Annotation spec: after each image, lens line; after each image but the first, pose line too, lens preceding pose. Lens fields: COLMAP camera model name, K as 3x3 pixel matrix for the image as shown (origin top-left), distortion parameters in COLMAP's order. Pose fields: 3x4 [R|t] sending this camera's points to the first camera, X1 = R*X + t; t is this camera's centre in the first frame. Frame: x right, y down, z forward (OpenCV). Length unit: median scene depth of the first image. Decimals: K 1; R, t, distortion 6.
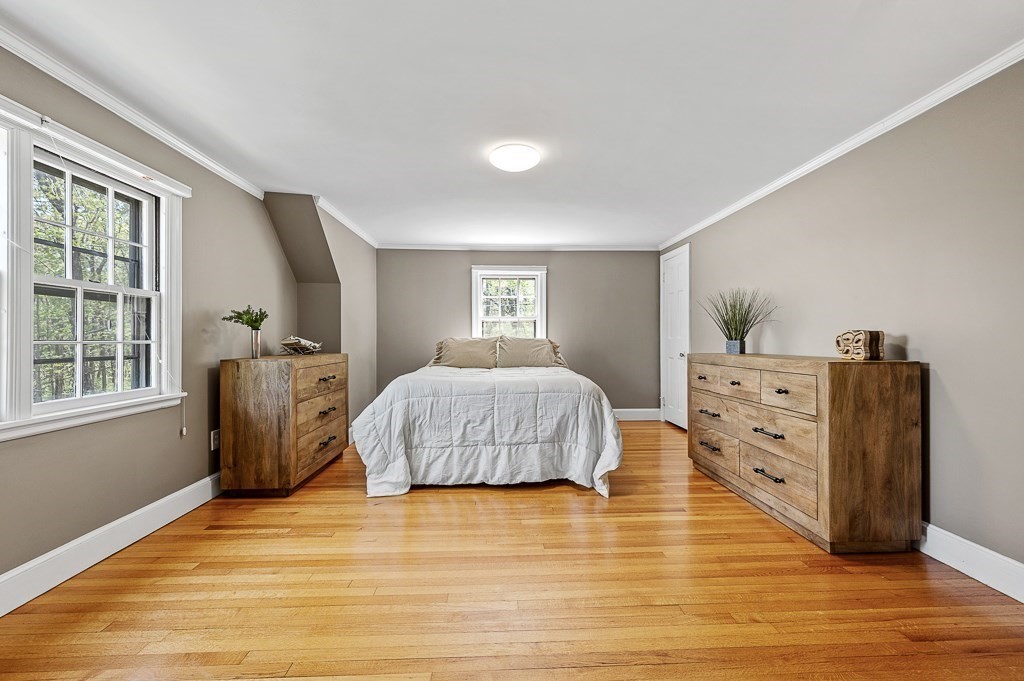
lens RADIAL K [[411.7, 0, 513.2], [0, 411.7, 338.0], [0, 0, 1]] dist [-0.002855, -0.000328]
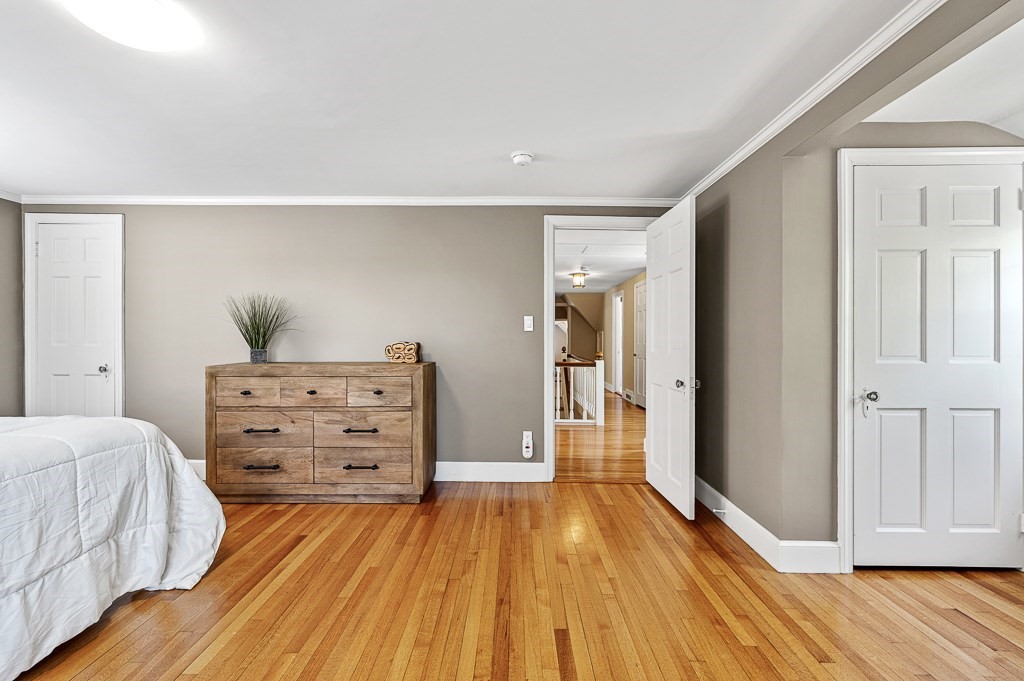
lens RADIAL K [[430.6, 0, 511.5], [0, 430.6, 340.2], [0, 0, 1]] dist [-0.000644, -0.000476]
pose [[0.053012, -0.001930, 0.998592, -0.484487], [-0.005425, 0.999983, 0.002220, -0.023598], [-0.998579, -0.005535, 0.053001, 0.447883]]
